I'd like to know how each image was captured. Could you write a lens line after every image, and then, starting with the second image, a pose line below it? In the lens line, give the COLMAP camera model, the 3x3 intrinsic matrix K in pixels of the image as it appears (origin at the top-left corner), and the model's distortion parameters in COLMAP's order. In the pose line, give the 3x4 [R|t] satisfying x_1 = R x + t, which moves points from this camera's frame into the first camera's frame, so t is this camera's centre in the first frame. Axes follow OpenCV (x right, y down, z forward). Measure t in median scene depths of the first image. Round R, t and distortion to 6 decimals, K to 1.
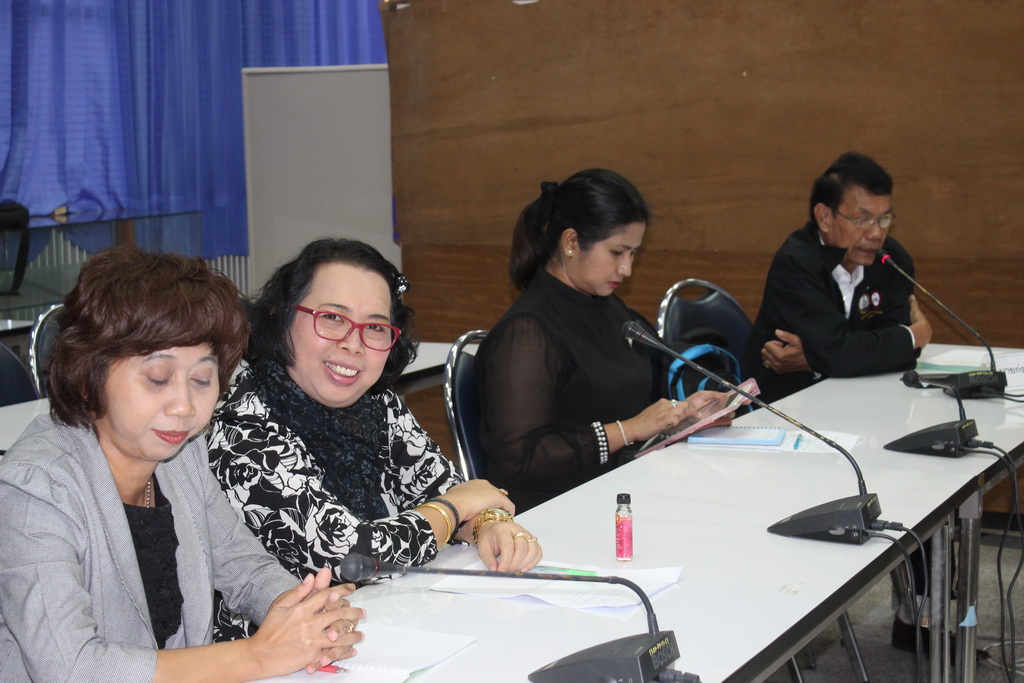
lens RADIAL K [[1942.6, 0, 519.8], [0, 1942.6, 346.8], [0, 0, 1]] dist [0.006098, 0.000000]
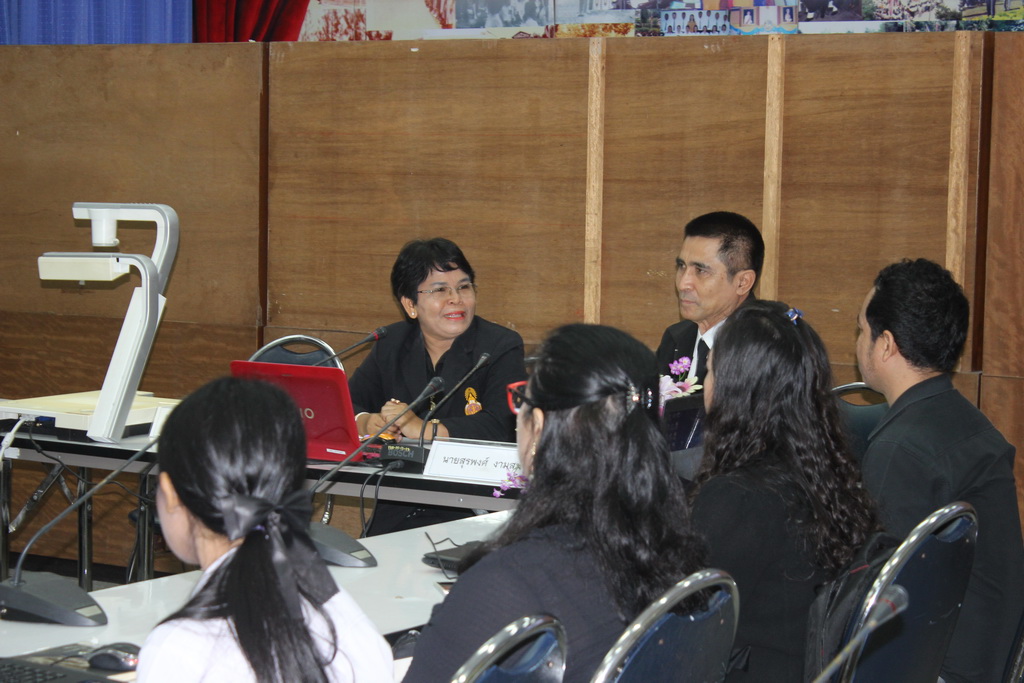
lens RADIAL K [[2461.2, 0, 522.3], [0, 2461.2, 346.1], [0, 0, 1]] dist [0.089178, 0.000000]
pose [[0.992756, 0.034854, -0.114977, 0.482538], [-0.040005, 0.998282, -0.042799, 0.012043], [0.113288, 0.047089, 0.992446, -0.212204]]
